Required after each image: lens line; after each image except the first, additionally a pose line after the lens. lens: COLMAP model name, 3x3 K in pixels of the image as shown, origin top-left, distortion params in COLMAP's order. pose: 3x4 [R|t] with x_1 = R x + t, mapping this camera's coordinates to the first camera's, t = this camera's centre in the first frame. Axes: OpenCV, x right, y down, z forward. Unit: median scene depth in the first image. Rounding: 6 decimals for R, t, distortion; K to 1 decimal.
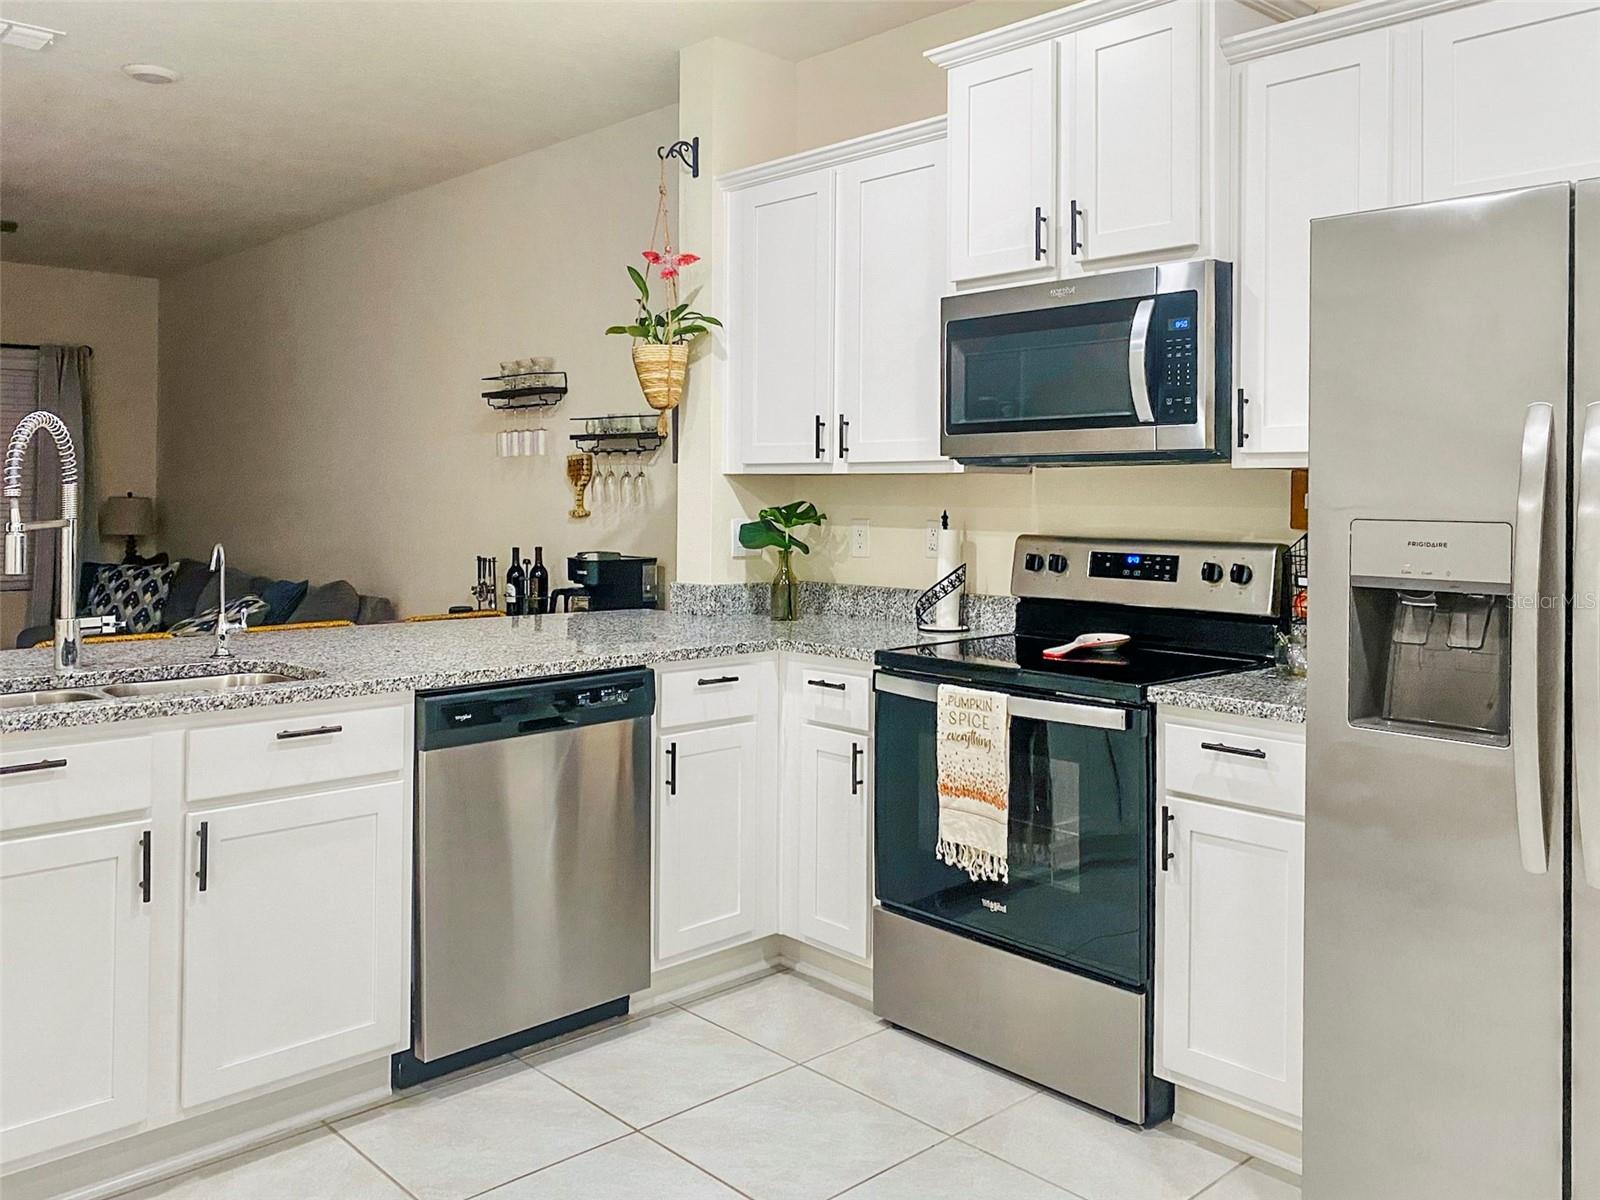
lens RADIAL K [[1286.6, 0, 771.7], [0, 1286.6, 489.2], [0, 0, 1]] dist [0.043051, 0.000741]
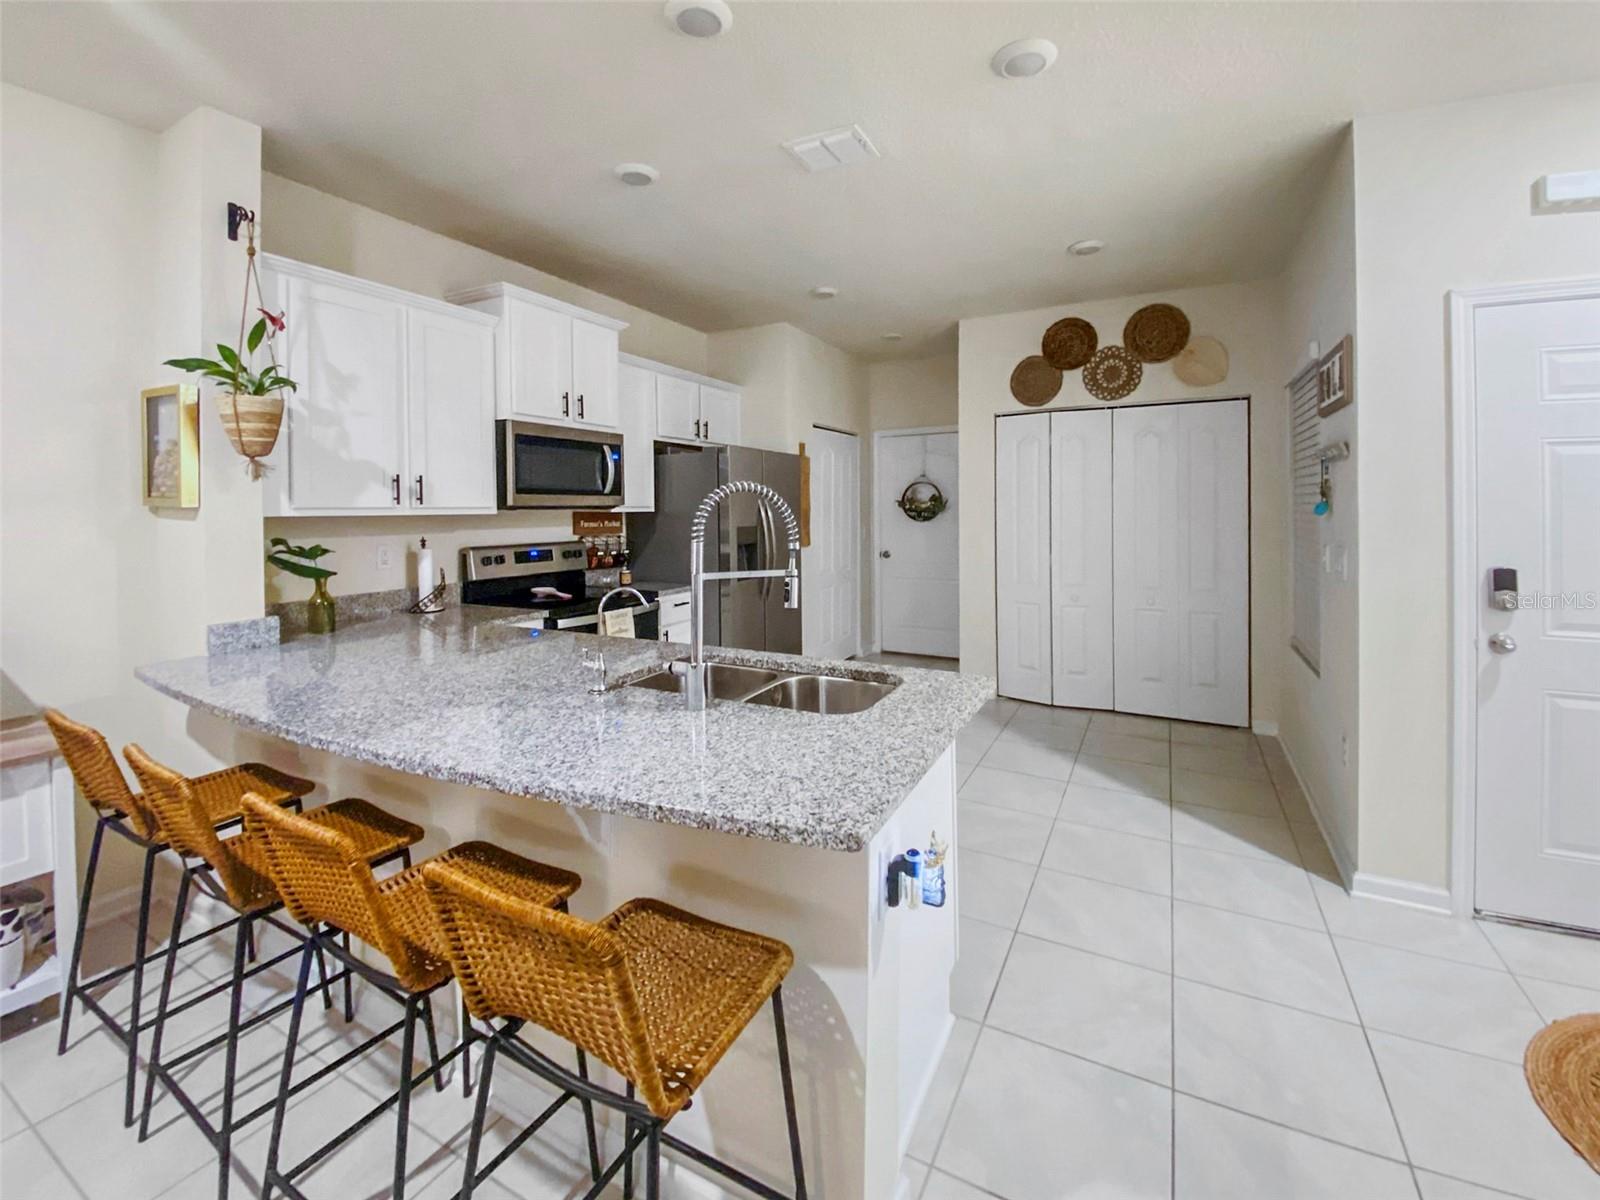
lens RADIAL K [[683.6, 0, 803.7], [0, 683.6, 510.4], [0, 0, 1]] dist [0.040741, -0.030096]
pose [[-0.334775, -0.012665, 0.942213, -0.938810], [-0.002571, 0.999918, 0.012527, -0.032687], [-0.942295, 0.001771, -0.334780, 0.930761]]
